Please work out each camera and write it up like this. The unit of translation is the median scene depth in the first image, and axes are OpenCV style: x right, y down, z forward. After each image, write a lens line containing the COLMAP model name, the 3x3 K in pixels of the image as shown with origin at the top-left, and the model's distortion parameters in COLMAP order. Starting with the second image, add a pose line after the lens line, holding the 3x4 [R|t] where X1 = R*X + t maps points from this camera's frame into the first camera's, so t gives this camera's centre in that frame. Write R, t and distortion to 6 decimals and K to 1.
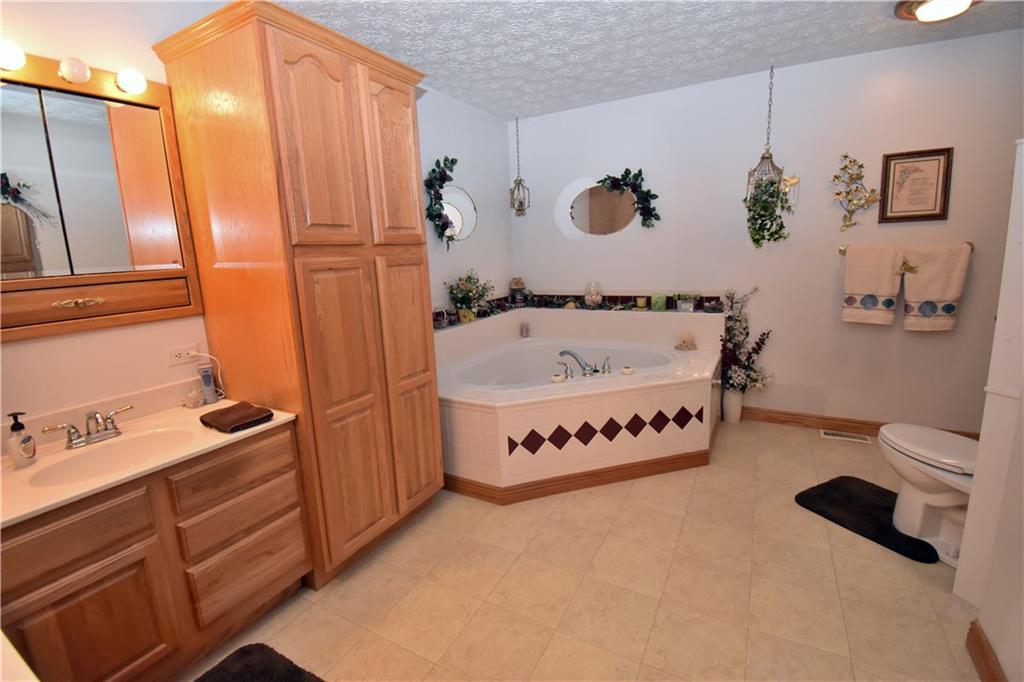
lens RADIAL K [[454.7, 0, 512.0], [0, 454.7, 332.7], [0, 0, 1]] dist [0.020582, -0.027676]
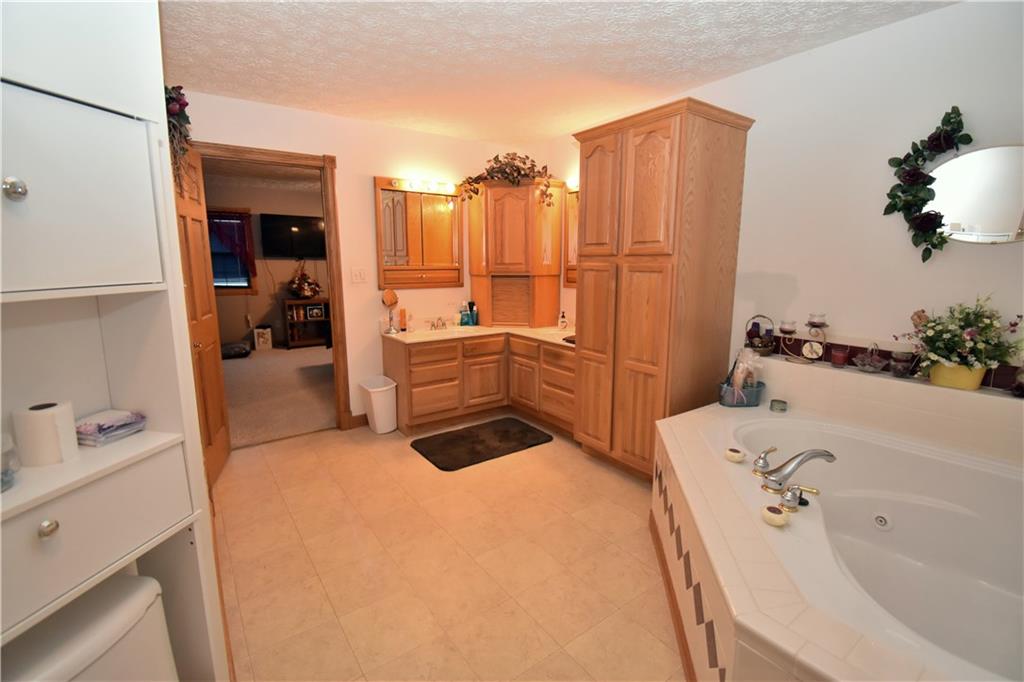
lens RADIAL K [[454.7, 0, 512.0], [0, 454.7, 332.7], [0, 0, 1]] dist [0.020582, -0.027676]
pose [[-0.430763, 0.179261, -0.884482, 0.744424], [-0.144099, 0.953837, 0.263497, -0.187970], [0.890886, 0.240958, -0.385046, 0.849375]]
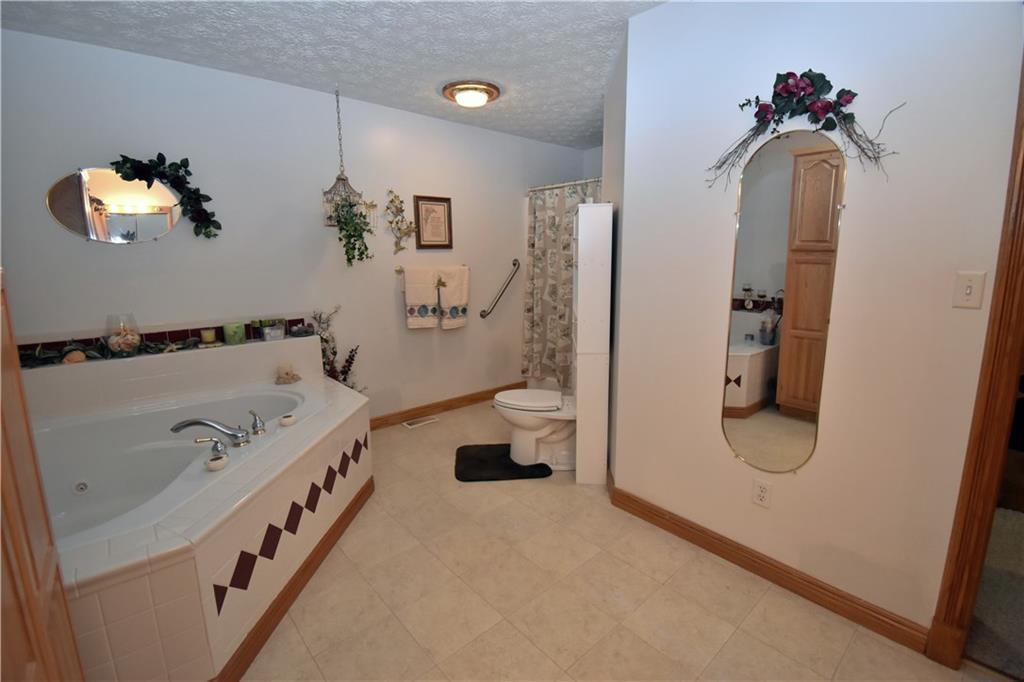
lens RADIAL K [[454.7, 0, 512.0], [0, 454.7, 332.7], [0, 0, 1]] dist [0.020582, -0.027676]
pose [[0.332159, -0.118930, 0.935695, -0.318997], [0.158188, 0.984992, 0.069041, -0.055816], [-0.929864, 0.125083, 0.345988, 0.339637]]
